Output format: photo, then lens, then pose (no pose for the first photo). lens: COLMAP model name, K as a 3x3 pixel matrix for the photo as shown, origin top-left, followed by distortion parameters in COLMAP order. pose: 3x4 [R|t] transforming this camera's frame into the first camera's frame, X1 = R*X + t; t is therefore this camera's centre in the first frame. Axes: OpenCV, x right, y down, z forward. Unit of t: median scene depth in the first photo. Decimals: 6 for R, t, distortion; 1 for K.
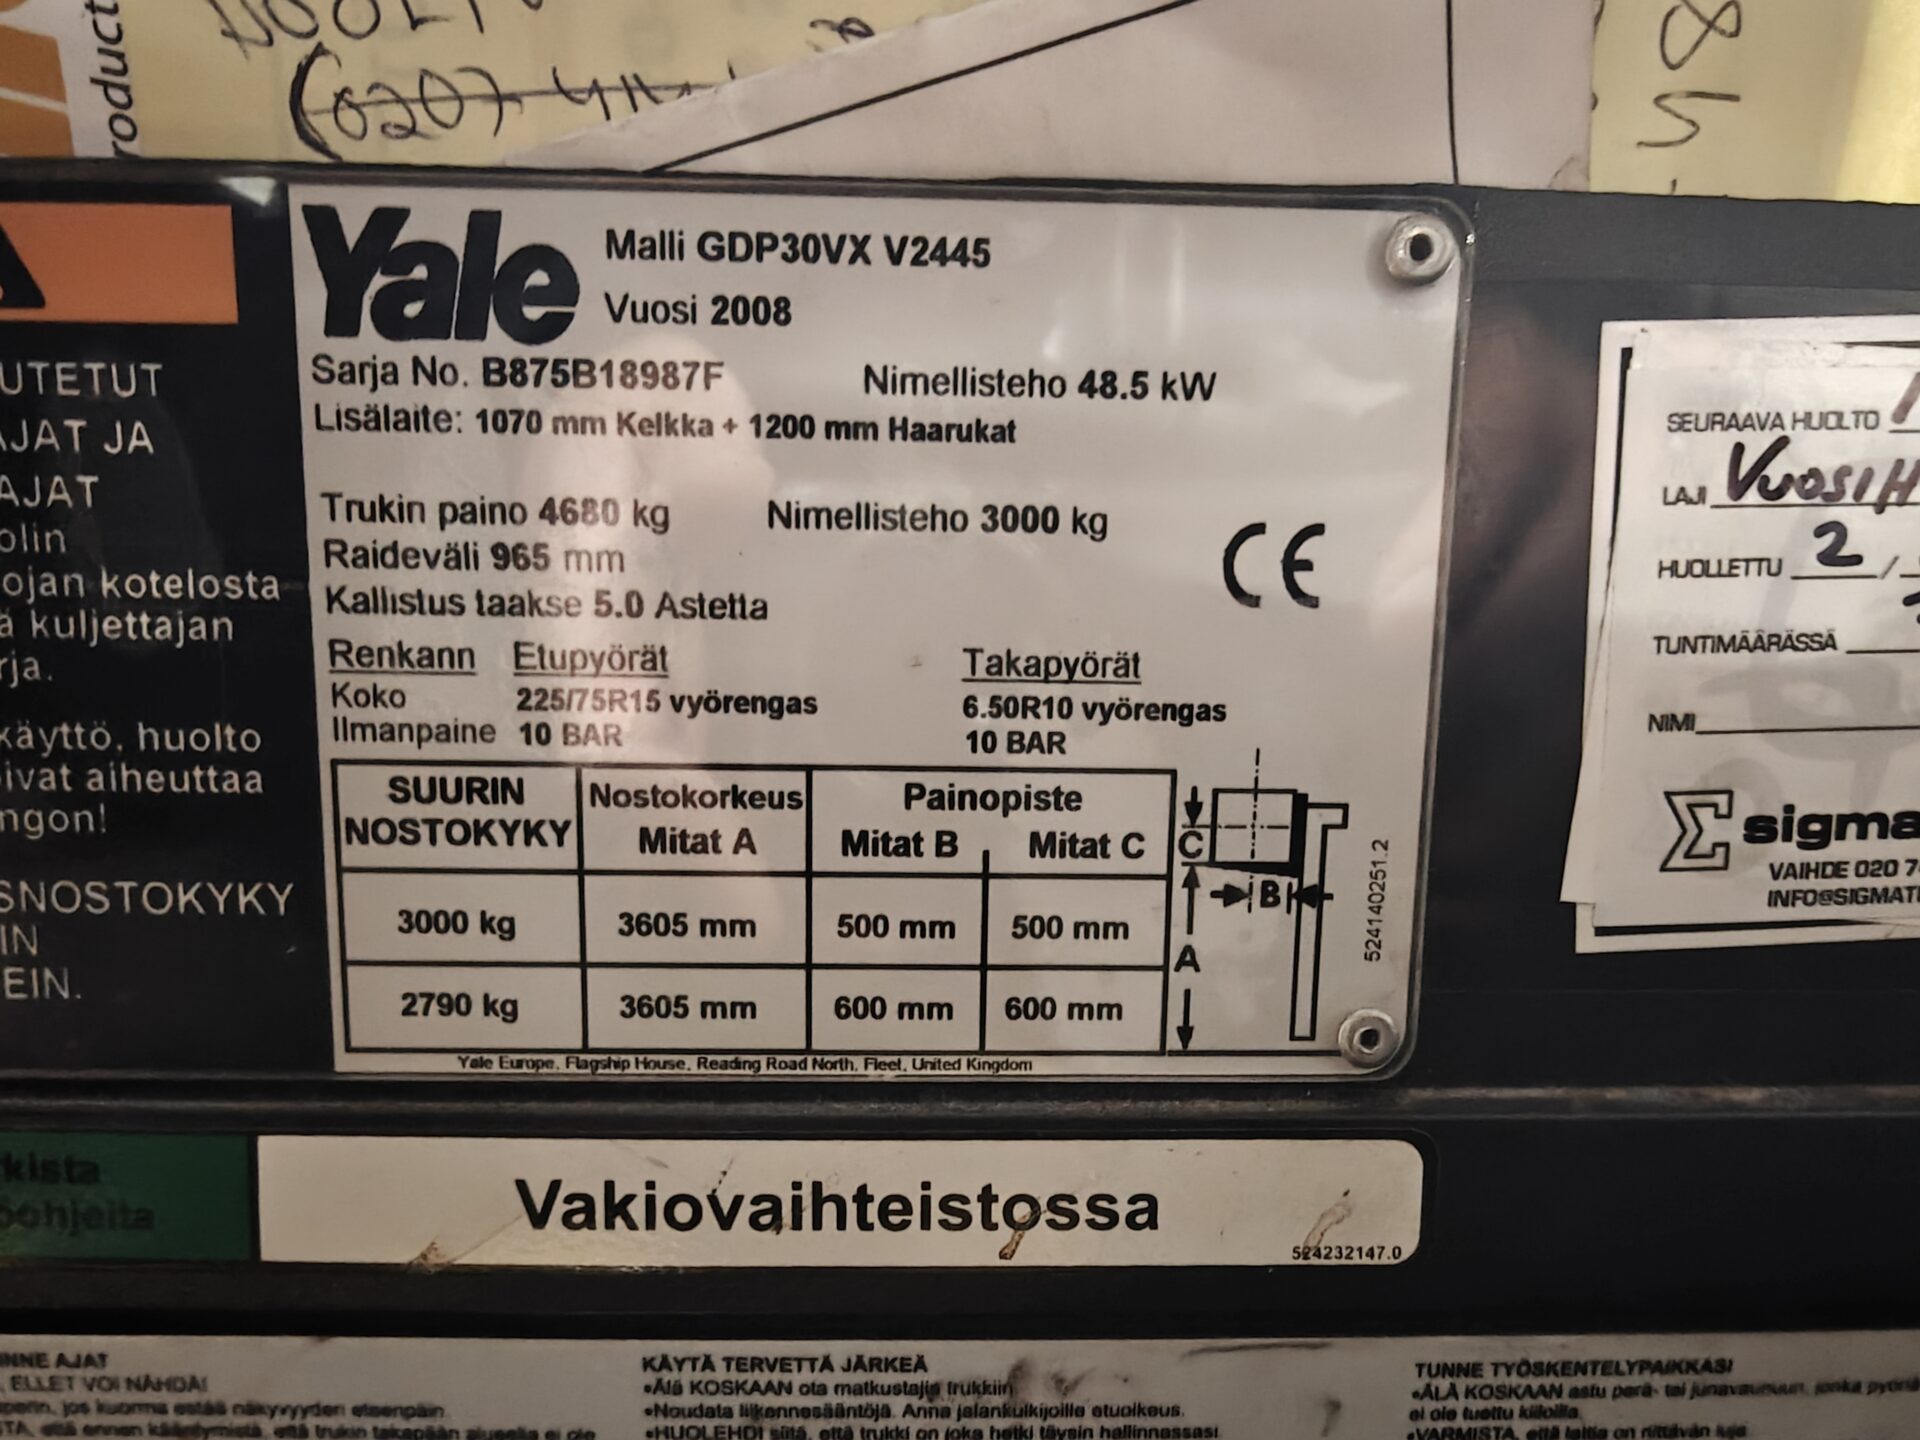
lens RADIAL K [[1287.9, 0, 952.1], [0, 1287.9, 719.4], [0, 0, 1]] dist [0.003445, 0.008643]
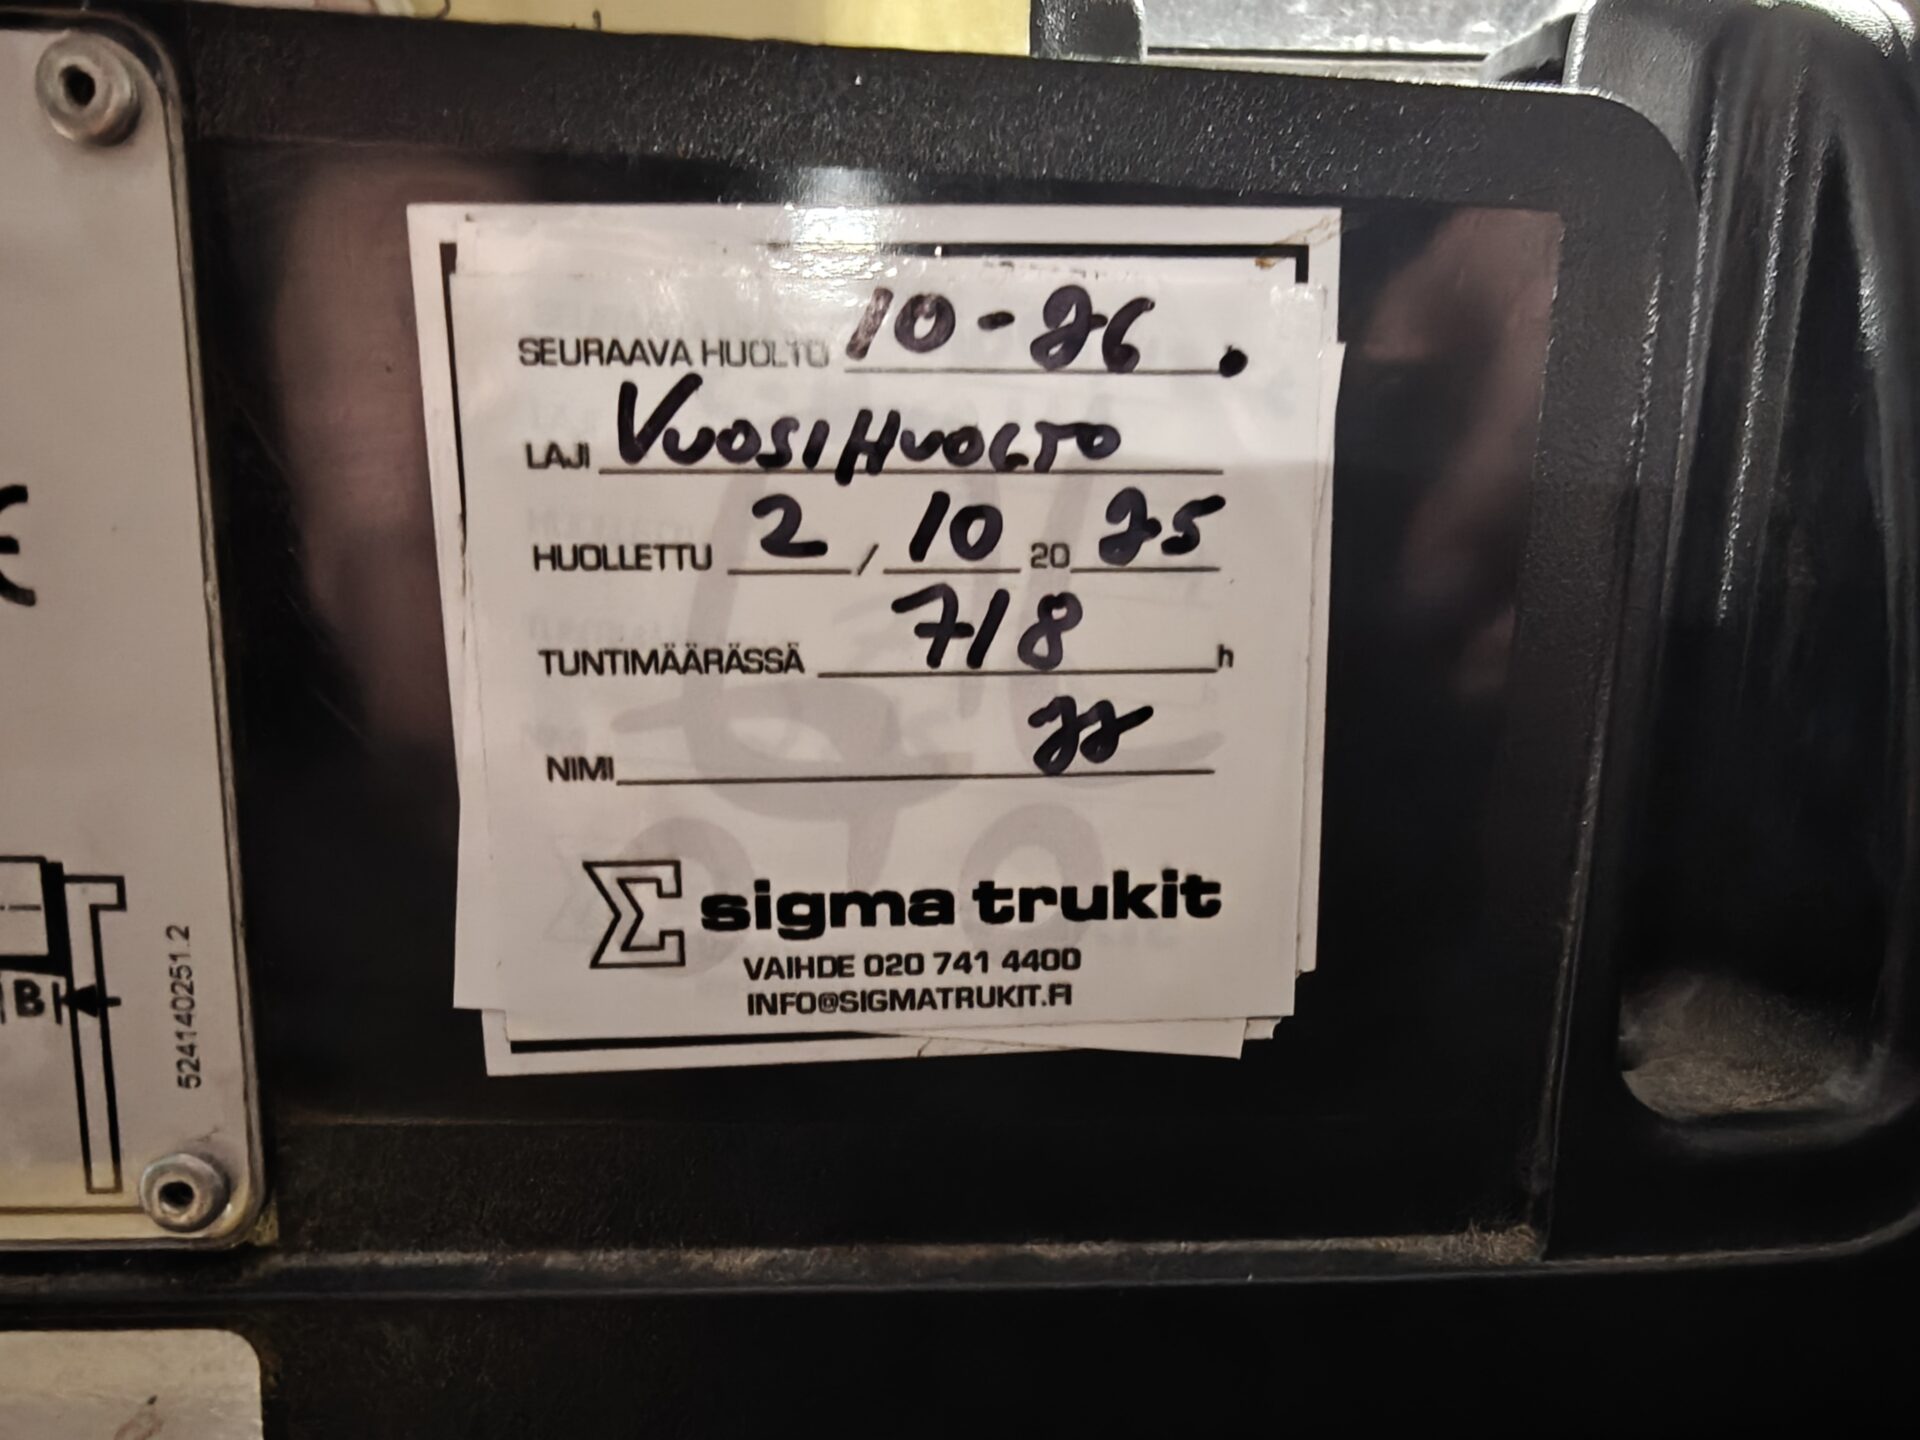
lens RADIAL K [[1287.9, 0, 964.1], [0, 1287.9, 719.0], [0, 0, 1]] dist [0.003445, 0.008643]
pose [[0.999909, 0.011001, 0.007745, 0.768350], [-0.011255, 0.999376, 0.033489, -0.052378], [-0.007372, -0.033573, 0.999409, 0.272457]]
